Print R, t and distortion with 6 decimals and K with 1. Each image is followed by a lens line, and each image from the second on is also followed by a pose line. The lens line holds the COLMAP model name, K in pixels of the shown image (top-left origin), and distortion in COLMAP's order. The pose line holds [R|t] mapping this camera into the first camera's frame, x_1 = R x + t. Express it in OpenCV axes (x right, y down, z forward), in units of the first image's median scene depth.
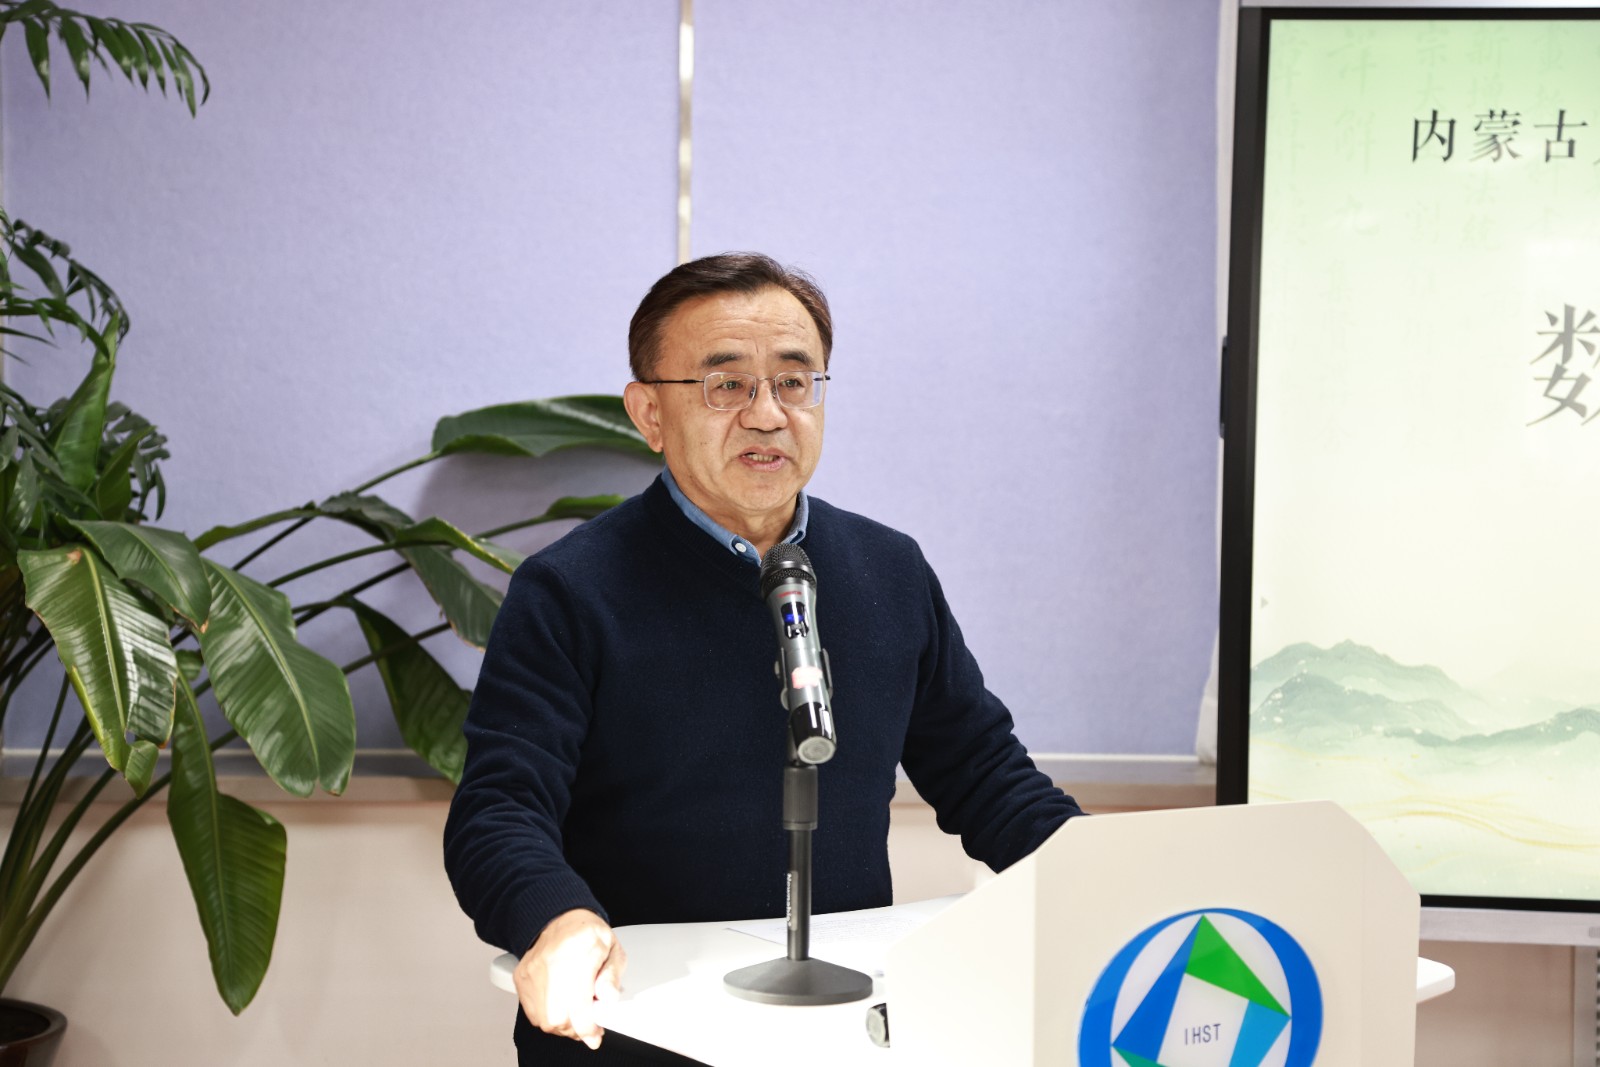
lens RADIAL K [[2598.2, 0, 791.0], [0, 2598.2, 535.8], [0, 0, 1]] dist [0.185570, 0.000000]
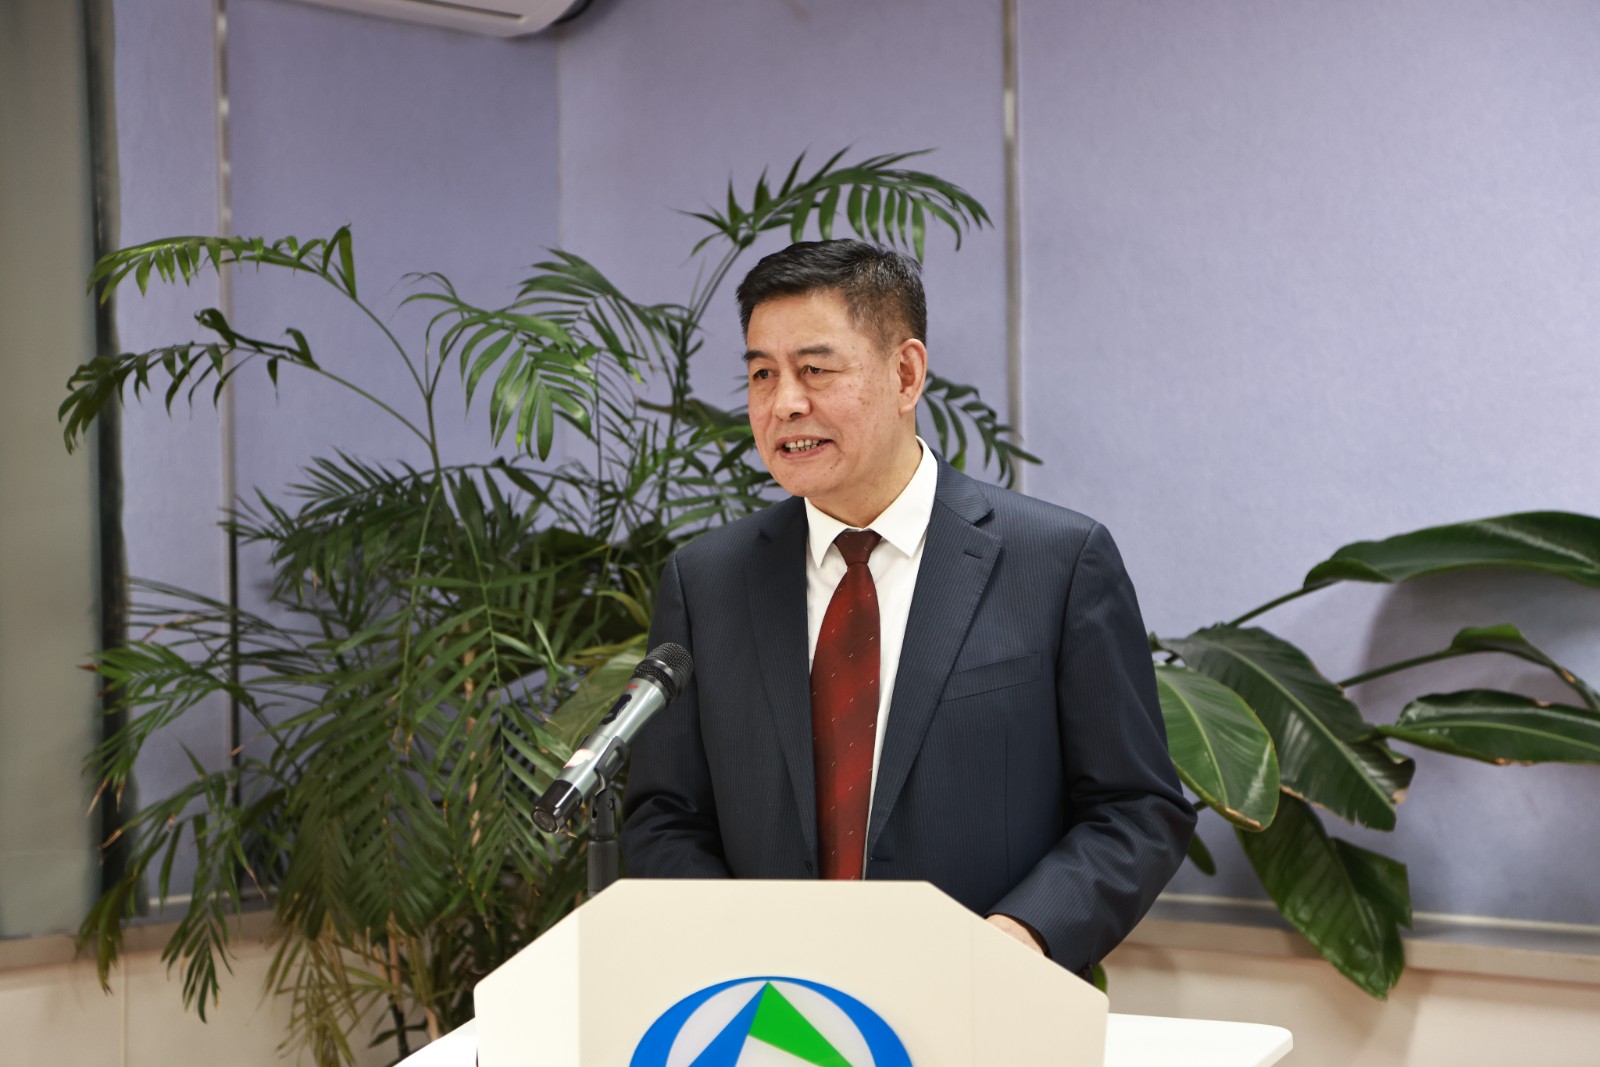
lens RADIAL K [[3344.9, 0, 791.8], [0, 3344.9, 535.5], [0, 0, 1]] dist [0.351265, 0.000000]
pose [[0.719148, -0.033728, -0.694038, 0.641863], [-0.006098, 0.998476, -0.054842, 0.021722], [0.694830, 0.043672, 0.717847, 0.007341]]
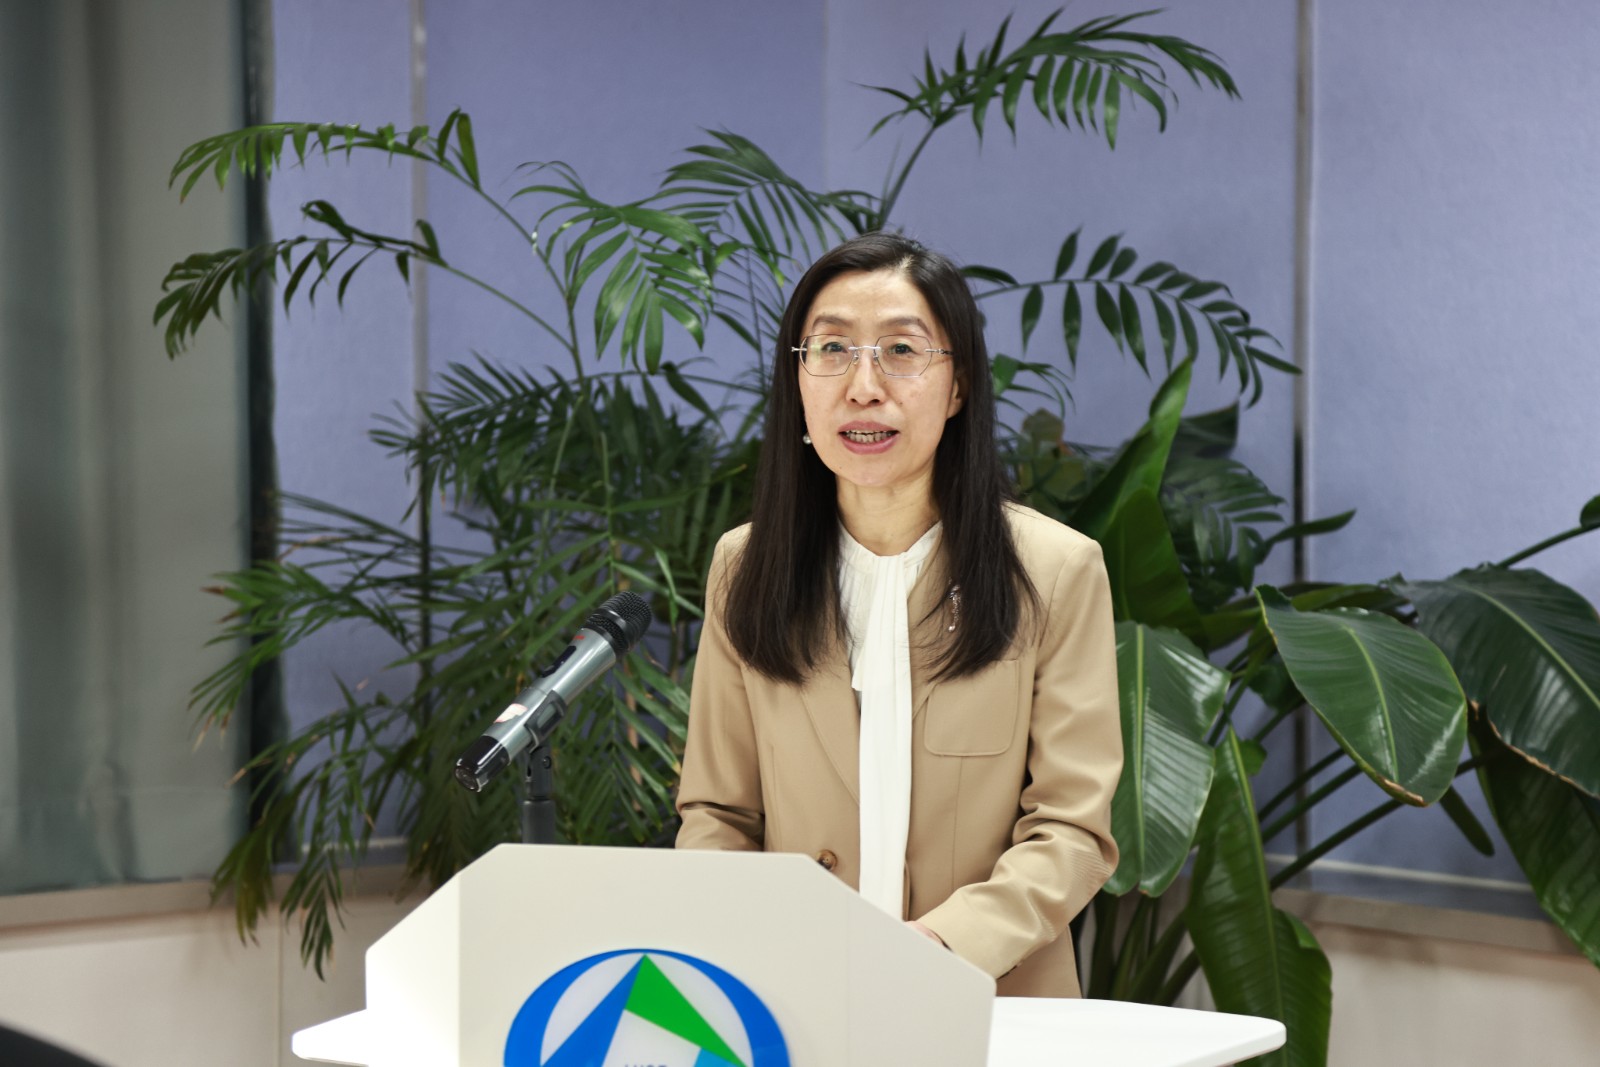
lens RADIAL K [[4218.4, 0, 803.3], [0, 4218.4, 535.3], [0, 0, 1]] dist [0.481640, 0.000000]
pose [[0.593925, -0.000270, -0.804520, 0.869234], [-0.026470, 0.999452, -0.019876, 0.007298], [0.804084, 0.033100, 0.593593, 0.037552]]
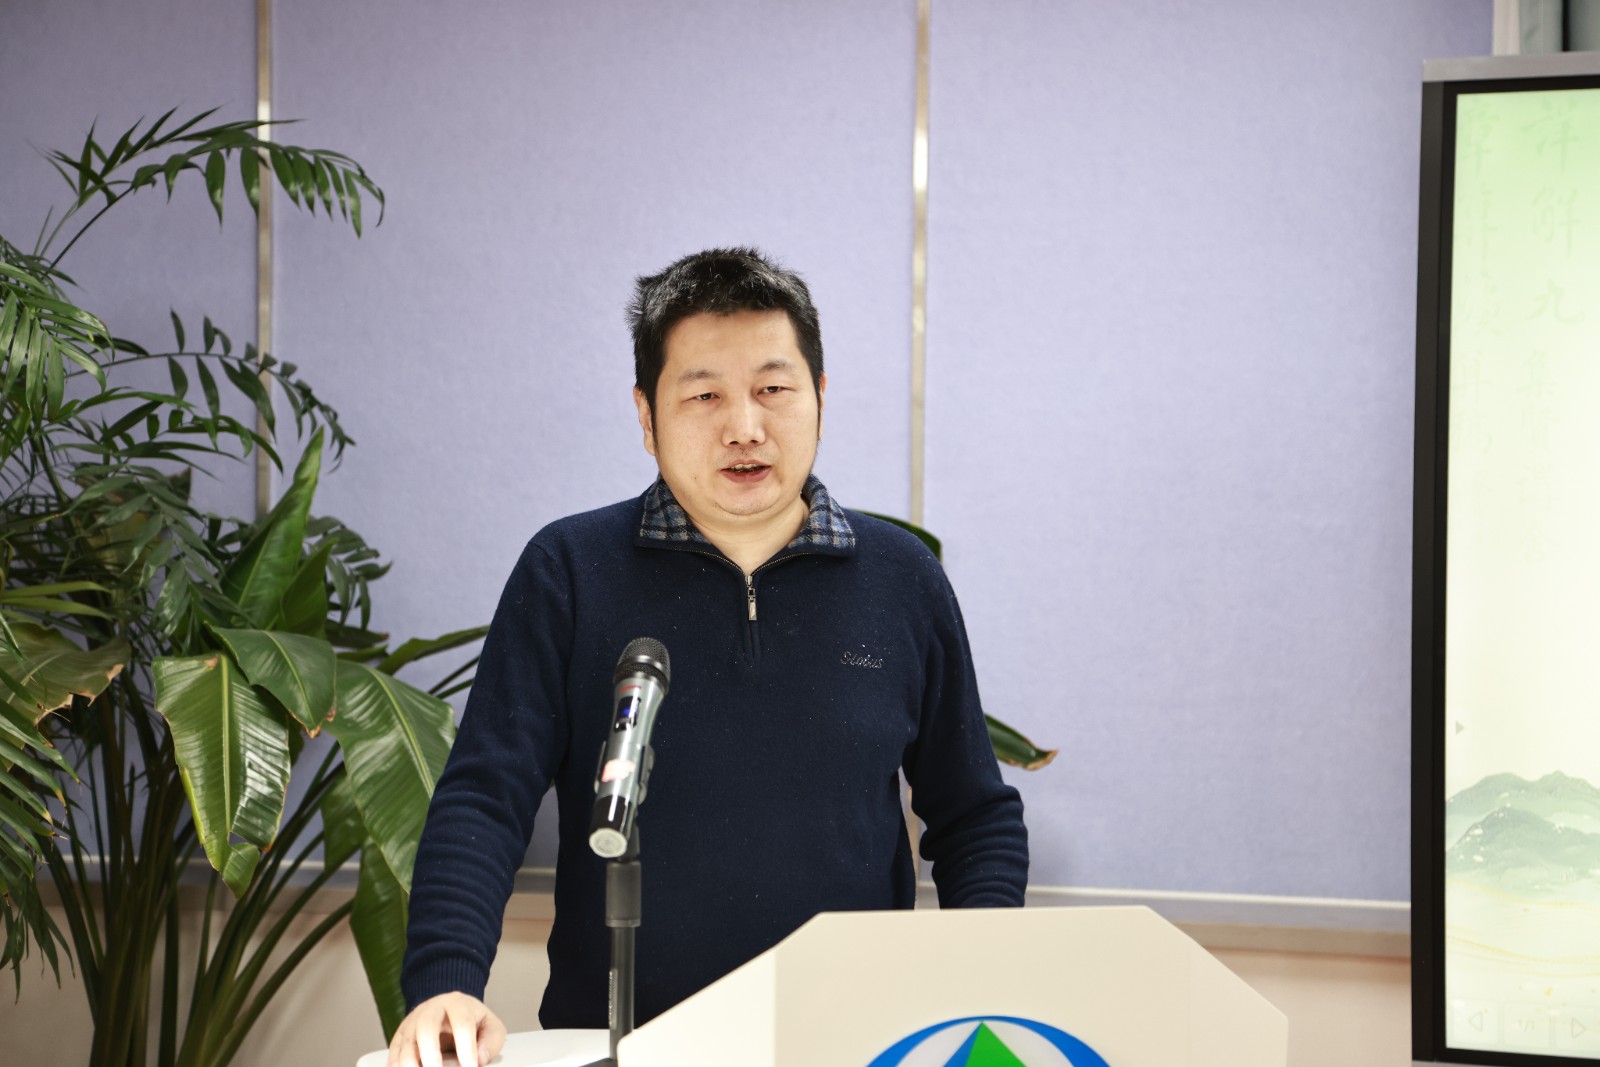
lens RADIAL K [[2797.2, 0, 778.7], [0, 2797.2, 530.0], [0, 0, 1]] dist [0.231756, 0.000000]
pose [[0.969220, -0.004892, -0.246146, 0.194678], [-0.008499, 0.998542, -0.053309, 0.011509], [0.246048, 0.053760, 0.967765, -0.016046]]
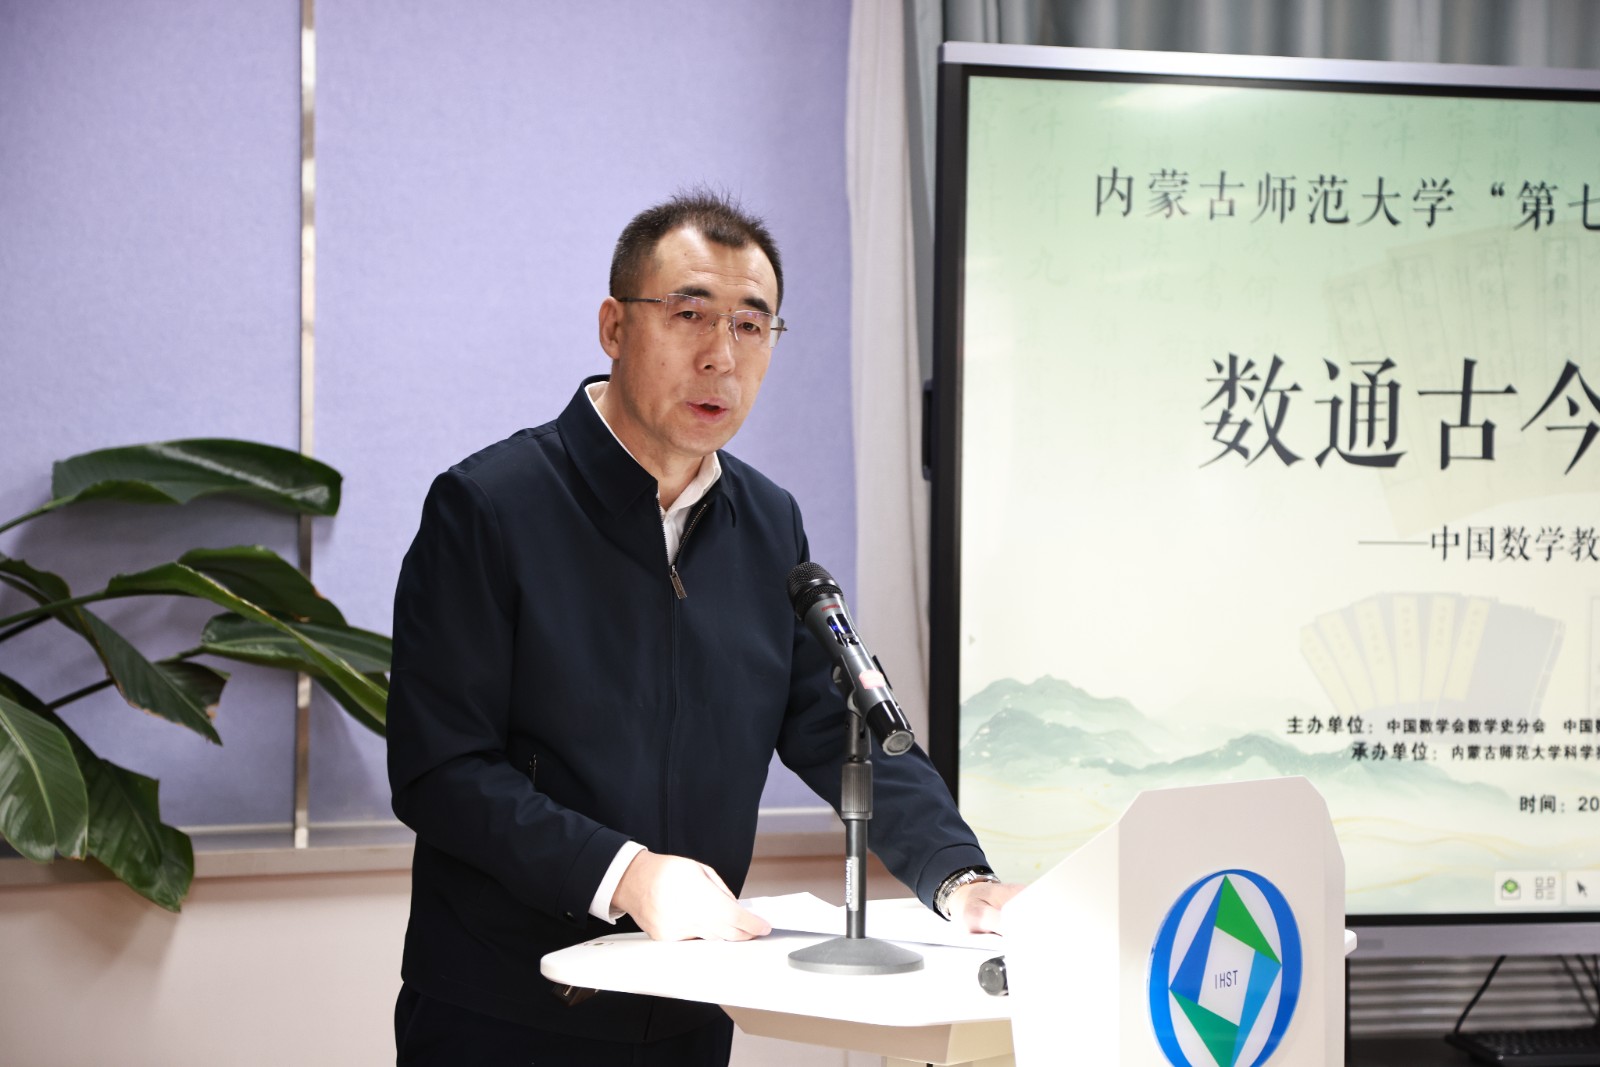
lens RADIAL K [[3149.4, 0, 795.6], [0, 3149.4, 529.1], [0, 0, 1]] dist [0.281961, 0.000000]
pose [[0.956105, -0.007321, 0.292932, -0.247022], [0.016592, 0.999437, -0.029177, 0.017128], [-0.292554, 0.032757, 0.955688, -0.163255]]
